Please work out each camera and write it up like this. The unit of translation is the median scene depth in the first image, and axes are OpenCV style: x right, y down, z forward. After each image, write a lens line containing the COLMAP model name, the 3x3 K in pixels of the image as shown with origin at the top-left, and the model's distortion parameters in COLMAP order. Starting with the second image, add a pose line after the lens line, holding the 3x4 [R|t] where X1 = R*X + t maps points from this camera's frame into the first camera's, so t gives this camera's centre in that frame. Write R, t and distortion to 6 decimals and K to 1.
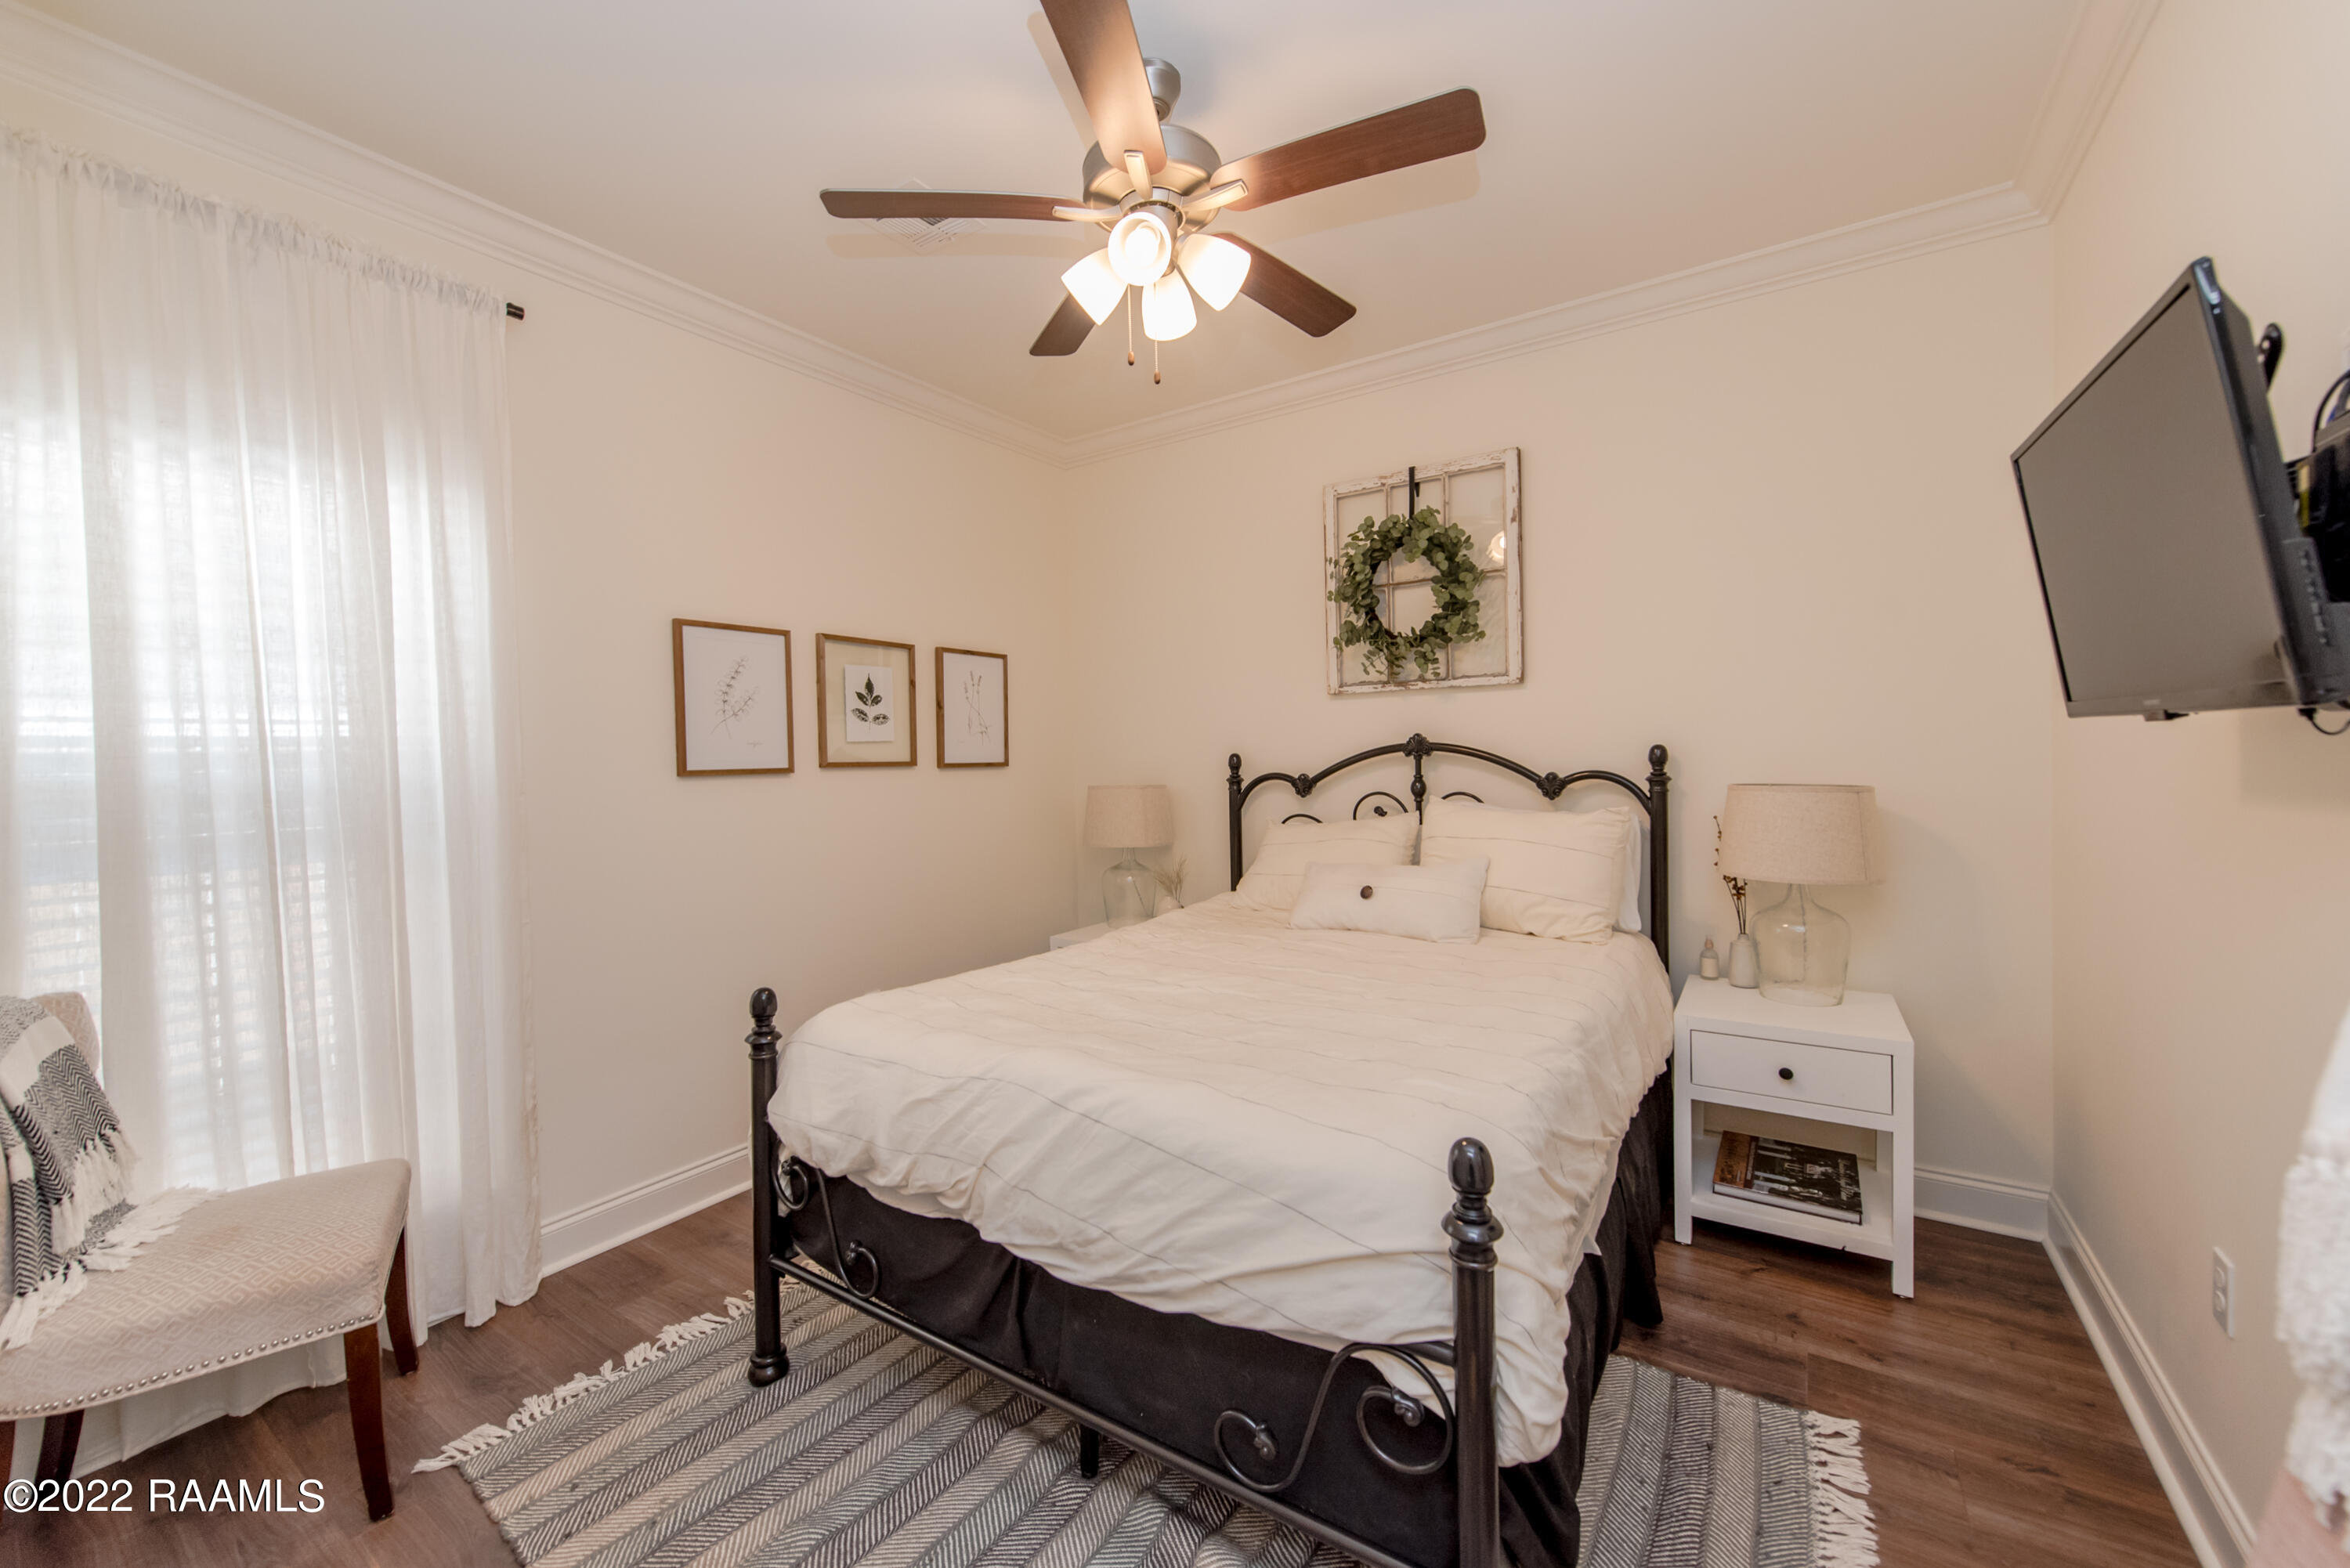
lens RADIAL K [[934.9, 0, 1174.6], [0, 934.9, 791.1], [0, 0, 1]] dist [0.016271, -0.004349]
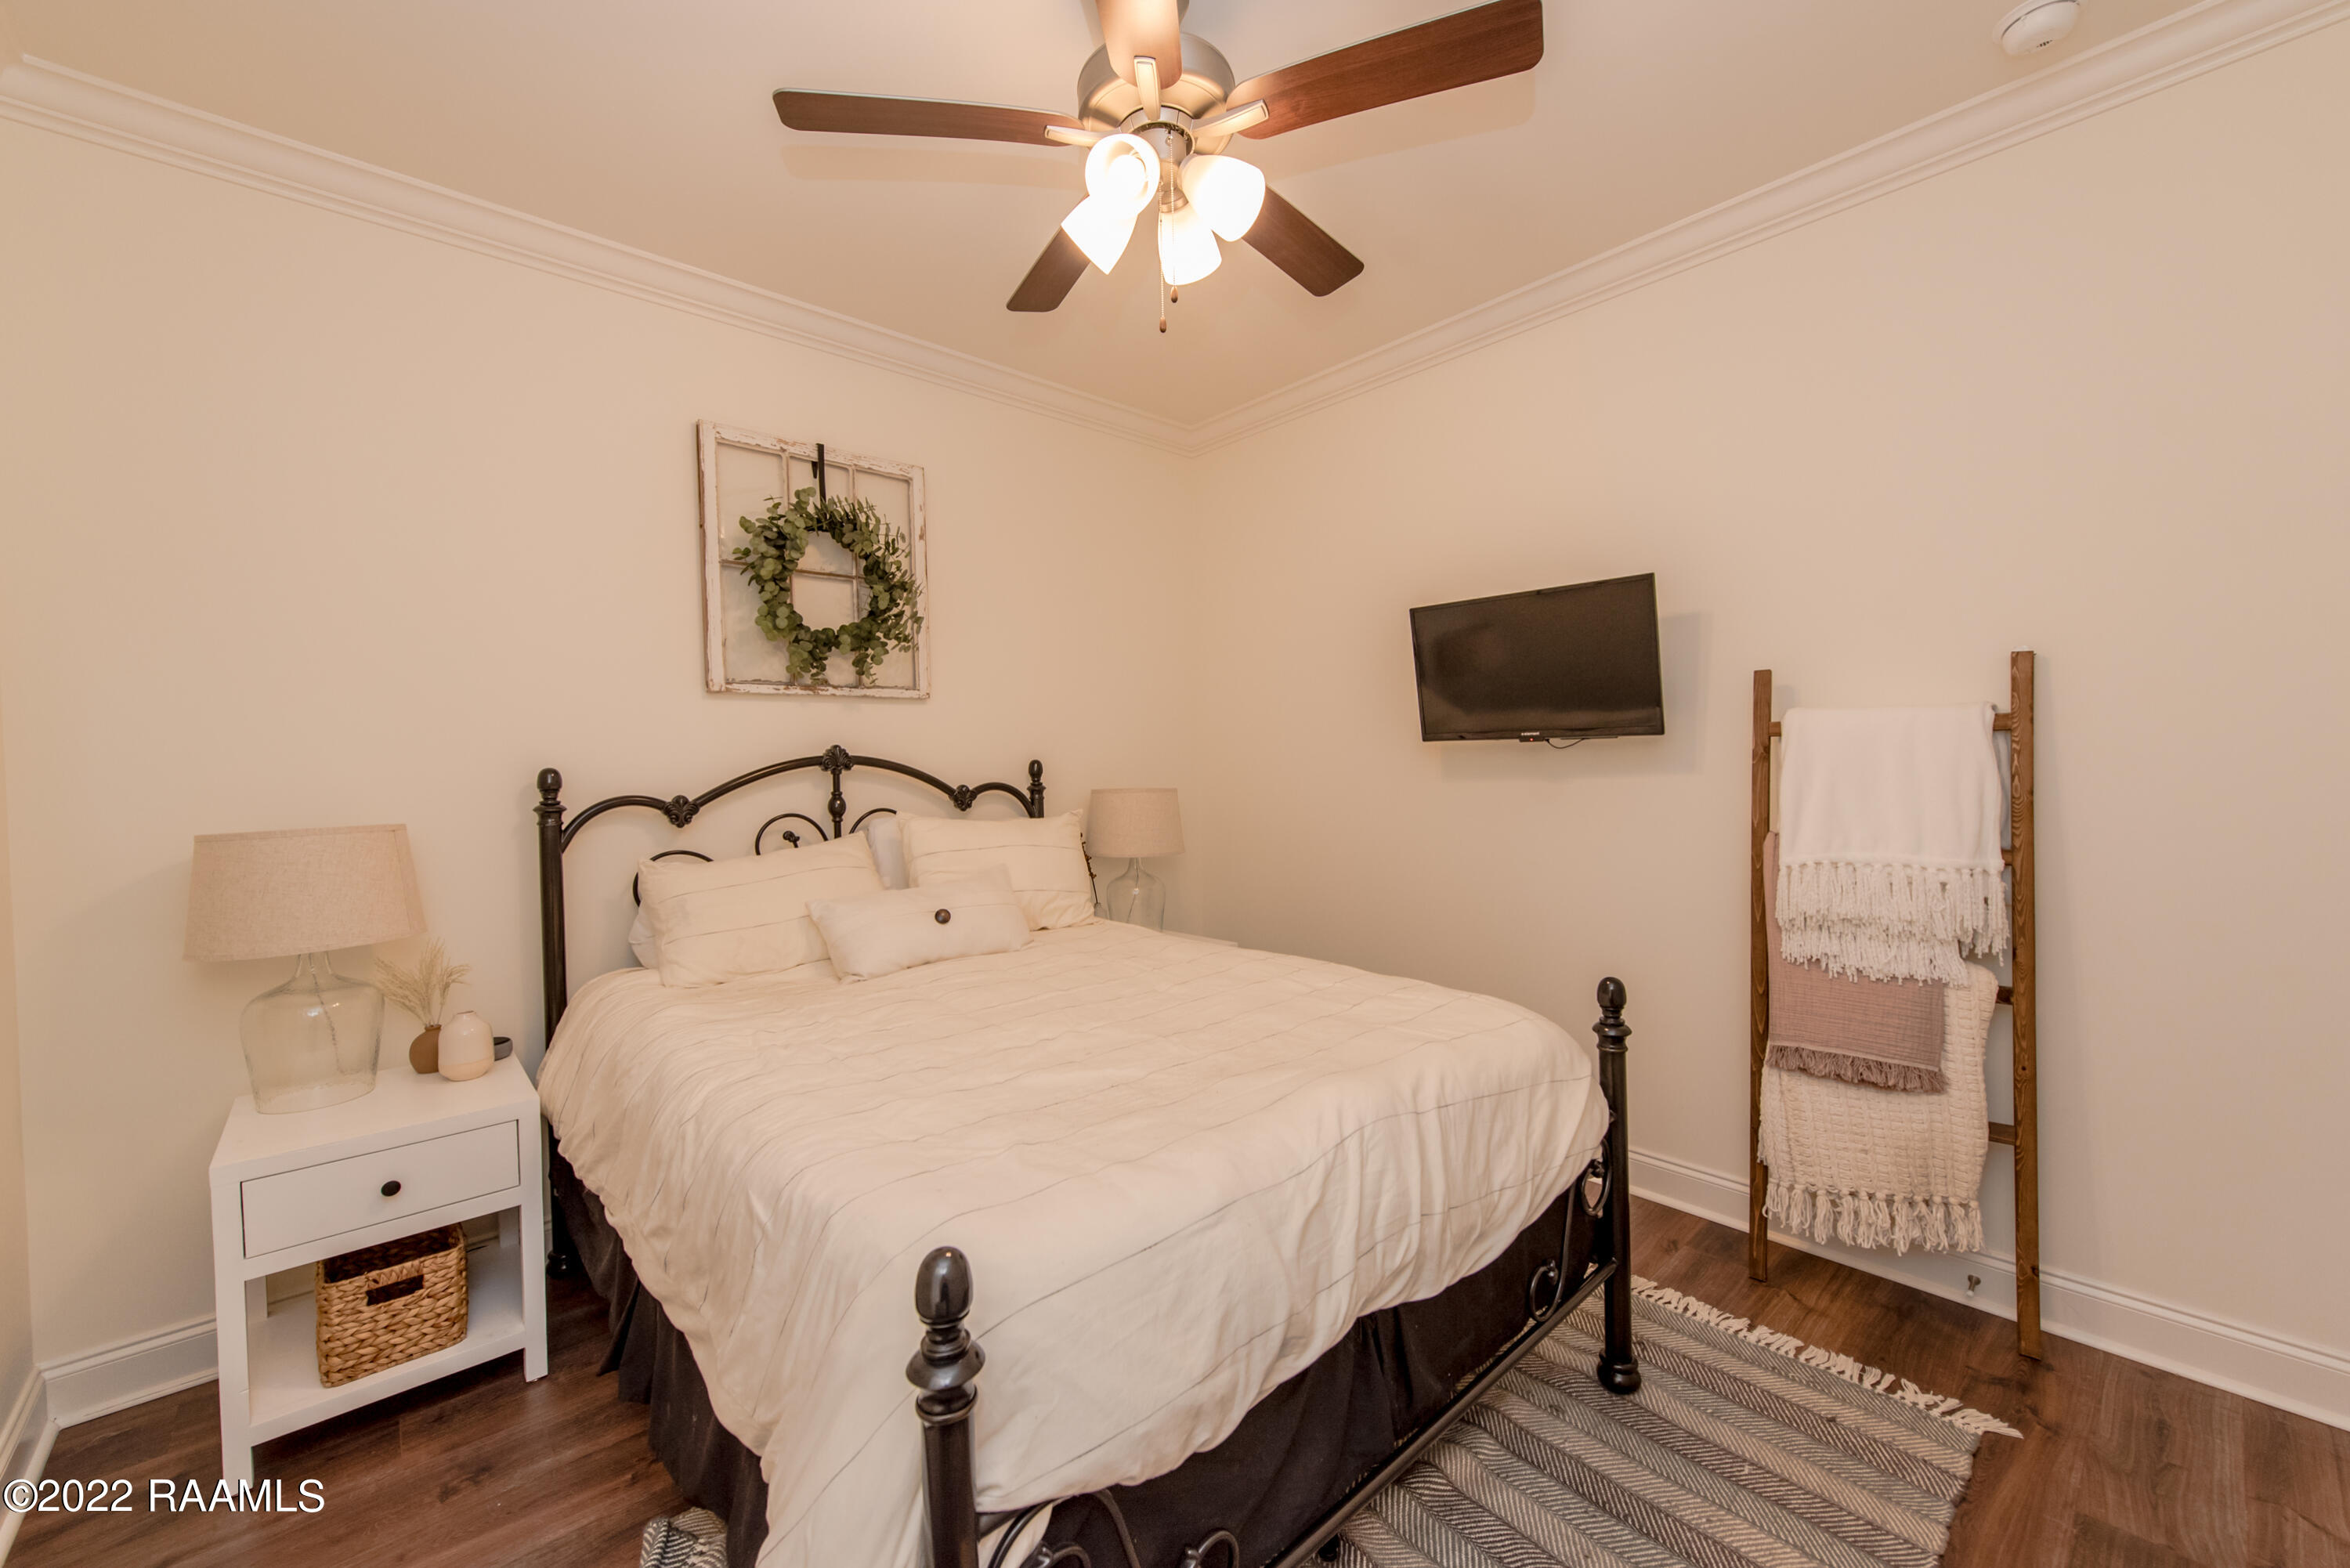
lens RADIAL K [[934.9, 0, 1179.2], [0, 934.9, 780.8], [0, 0, 1]] dist [0.016271, -0.004349]
pose [[0.225481, -0.007129, 0.974222, -0.534574], [0.055581, 0.998439, -0.005558, -0.004693], [-0.972661, 0.055401, 0.225525, 0.486222]]
